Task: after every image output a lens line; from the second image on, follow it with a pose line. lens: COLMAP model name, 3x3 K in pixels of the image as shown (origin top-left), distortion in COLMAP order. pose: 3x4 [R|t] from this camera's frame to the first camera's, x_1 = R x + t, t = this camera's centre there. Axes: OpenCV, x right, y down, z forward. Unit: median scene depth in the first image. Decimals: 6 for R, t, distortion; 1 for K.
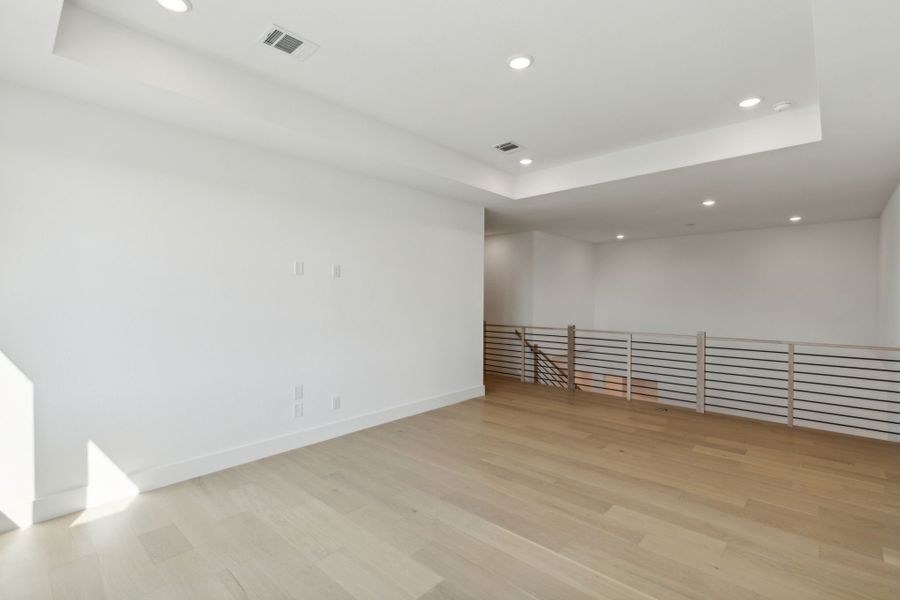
lens RADIAL K [[412.1, 0, 452.6], [0, 412.1, 299.1], [0, 0, 1]] dist [0.000558, 0.000022]
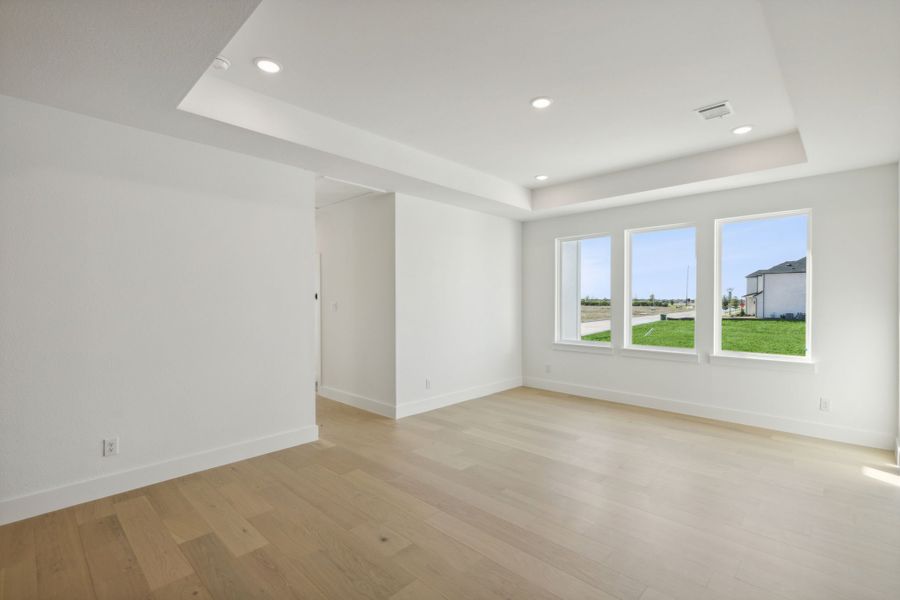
lens RADIAL K [[412.1, 0, 452.6], [0, 412.1, 299.1], [0, 0, 1]] dist [0.000558, 0.000022]
pose [[-0.999872, -0.005604, 0.014953, 0.338196], [-0.005447, 0.999930, 0.010500, -0.019000], [-0.015011, 0.010417, -0.999833, 1.882287]]
